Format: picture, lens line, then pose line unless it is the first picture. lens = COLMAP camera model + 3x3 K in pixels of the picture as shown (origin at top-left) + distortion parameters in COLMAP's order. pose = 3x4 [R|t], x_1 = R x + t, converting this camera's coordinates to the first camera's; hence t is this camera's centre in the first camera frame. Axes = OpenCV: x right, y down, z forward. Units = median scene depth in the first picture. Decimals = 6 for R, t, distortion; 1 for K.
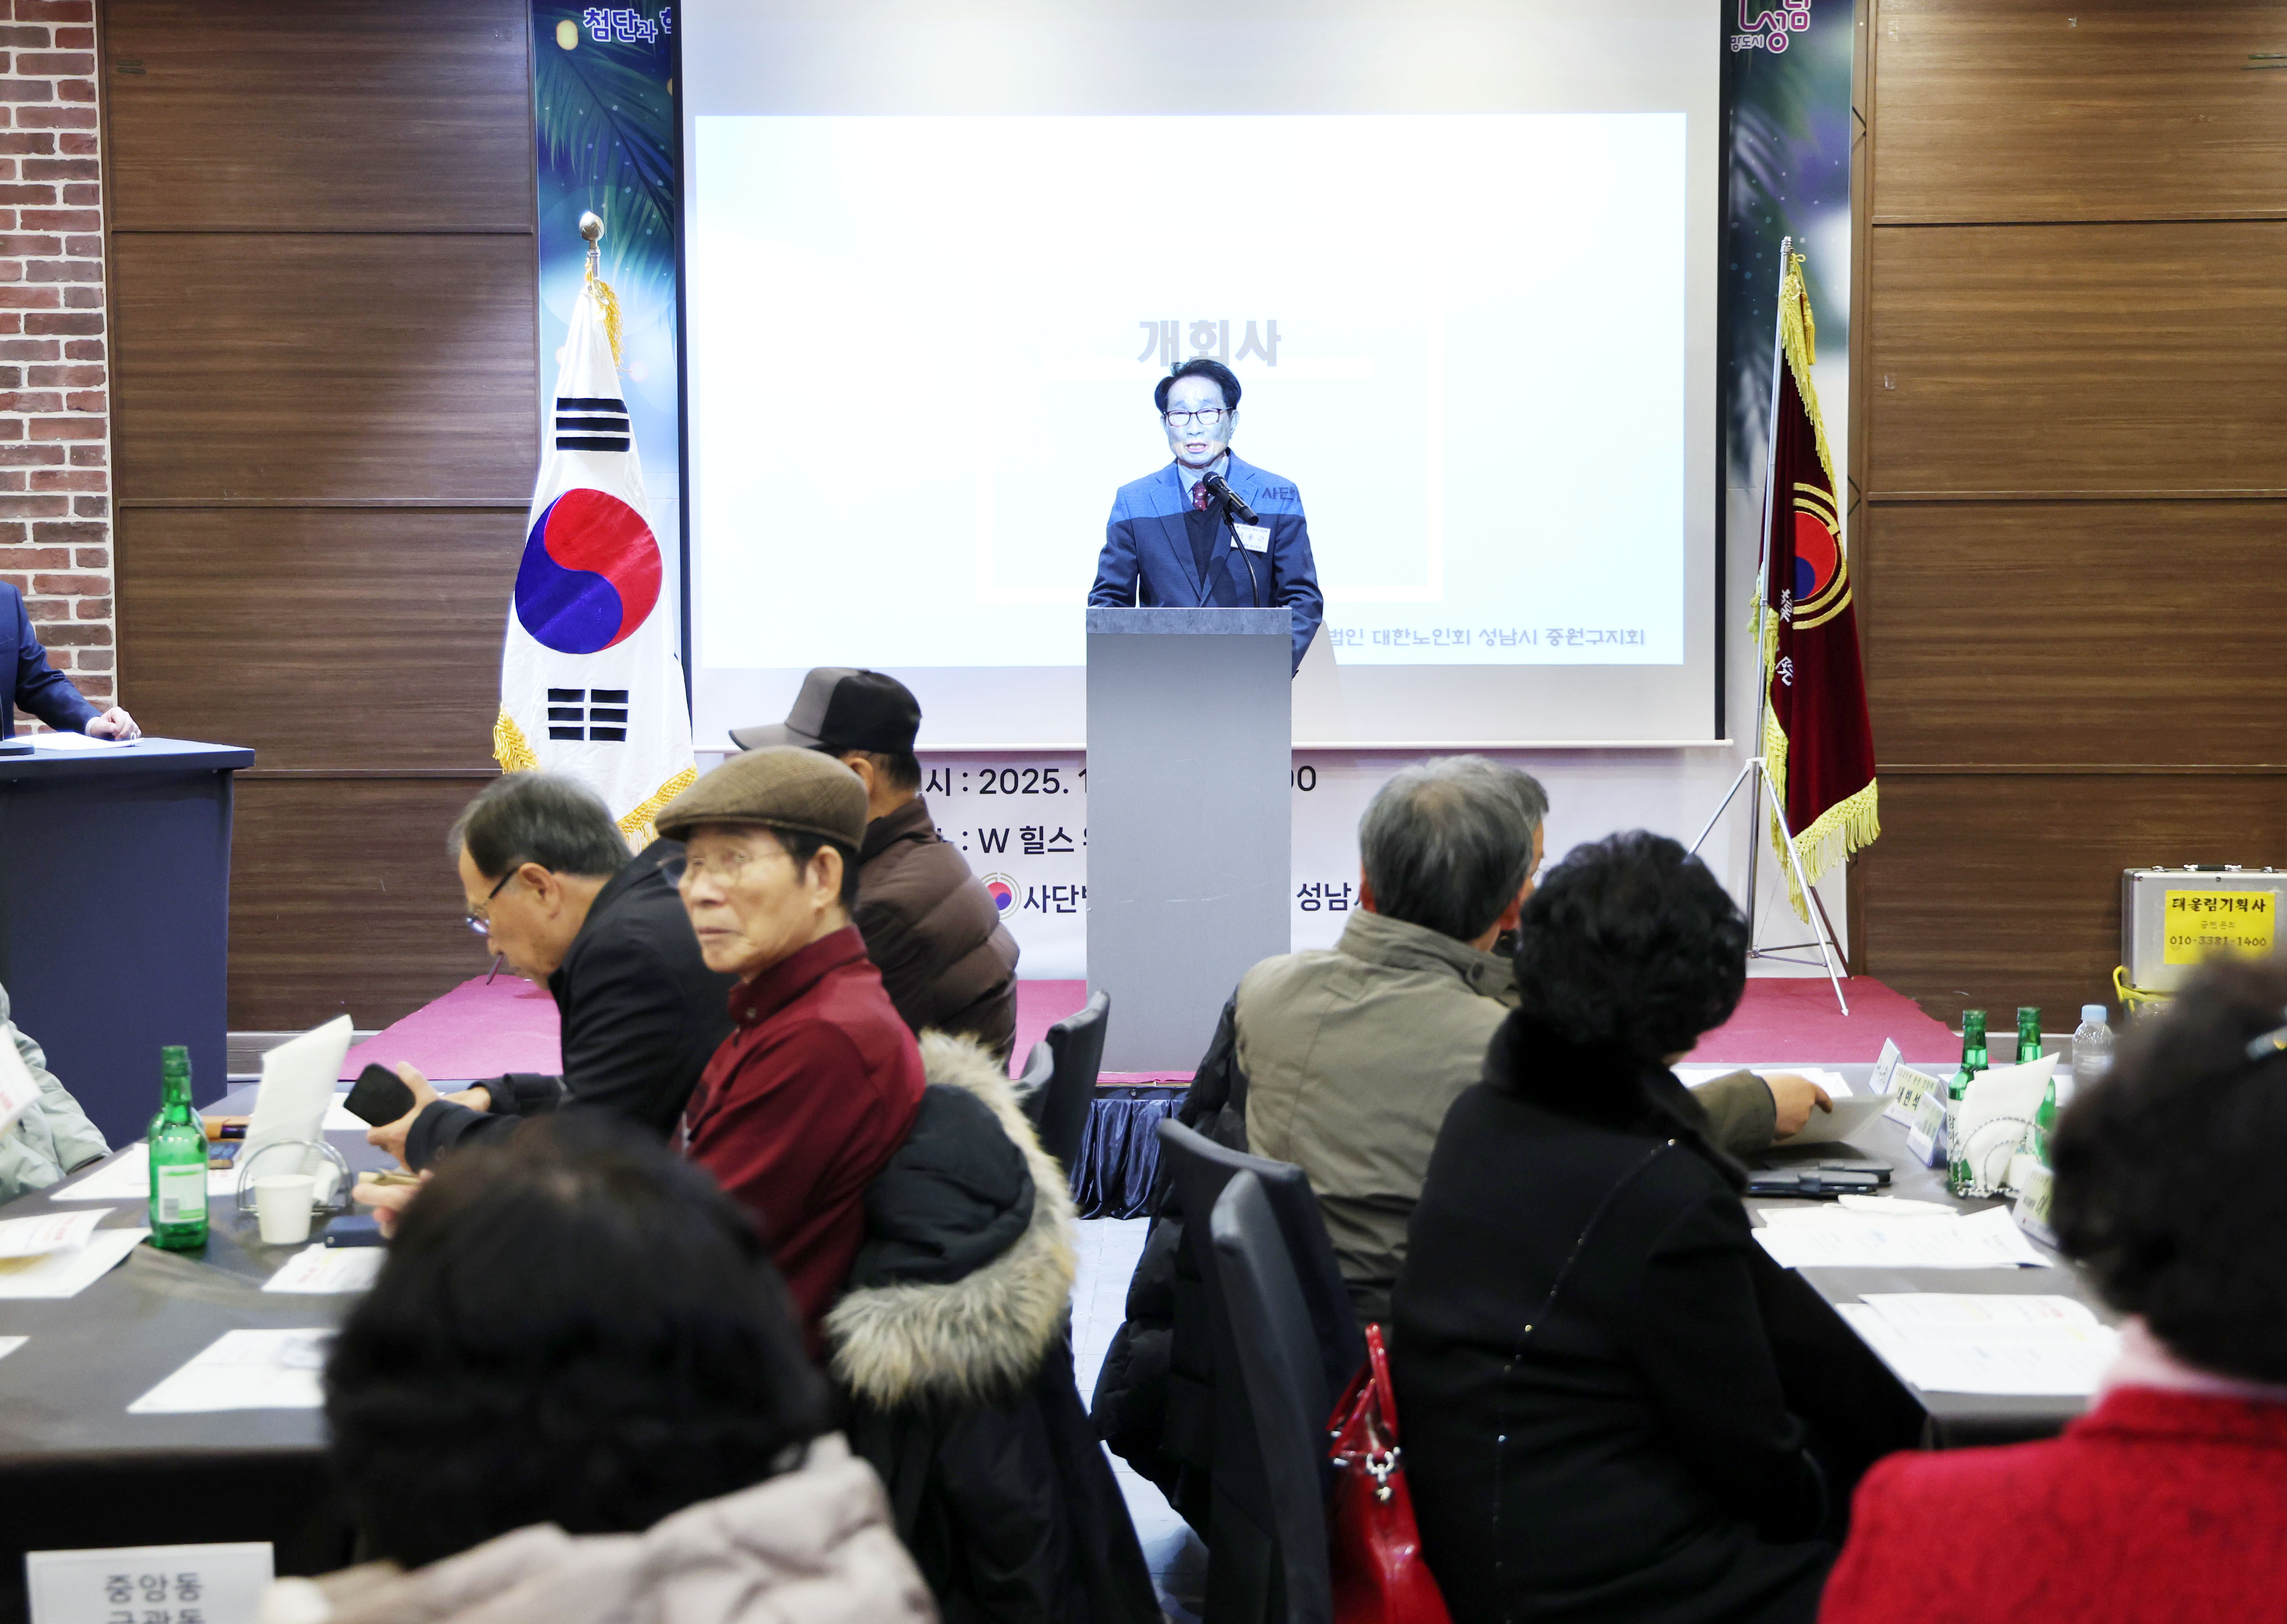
lens RADIAL K [[4088.6, 0, 1136.1], [0, 4088.6, 810.3], [0, 0, 1]] dist [0.298909, 0.000000]
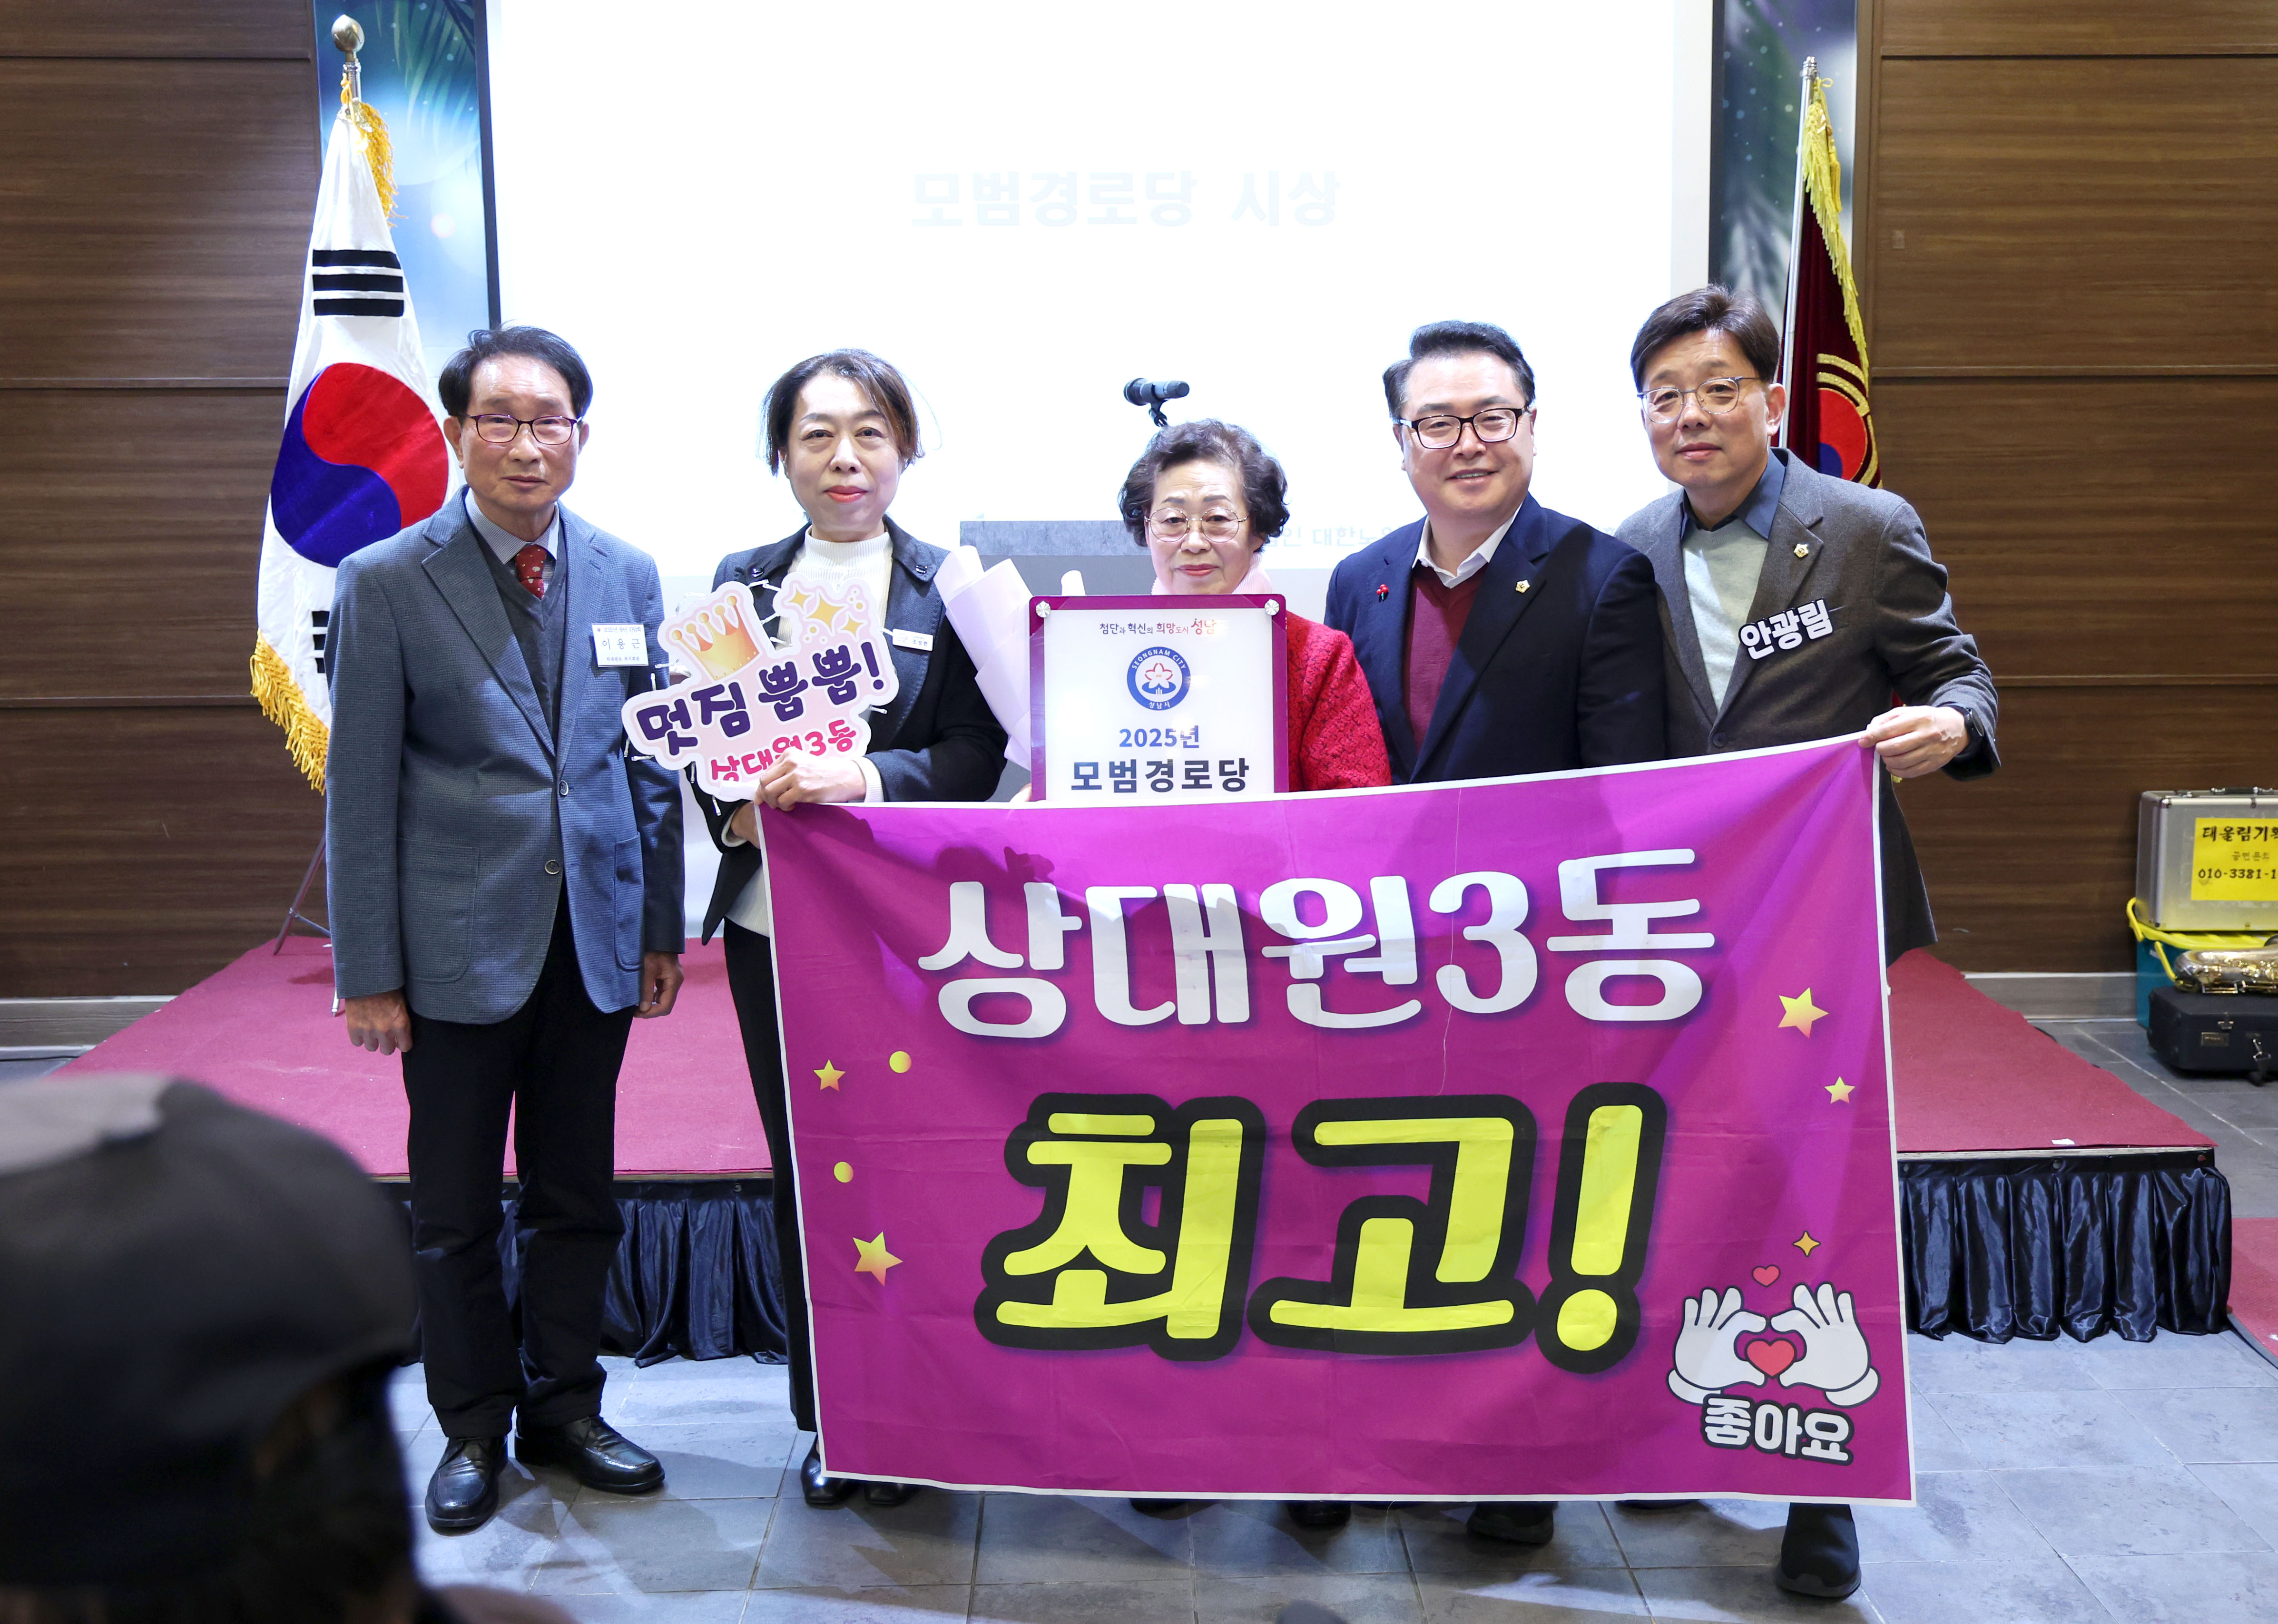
lens RADIAL K [[2615.4, 0, 1182.8], [0, 2615.4, 780.1], [0, 0, 1]] dist [0.062435, 0.000000]
pose [[0.998805, -0.010365, 0.047768, 0.003797], [0.006954, 0.997450, 0.071031, -0.030375], [-0.048382, -0.070614, 0.996330, 0.445668]]
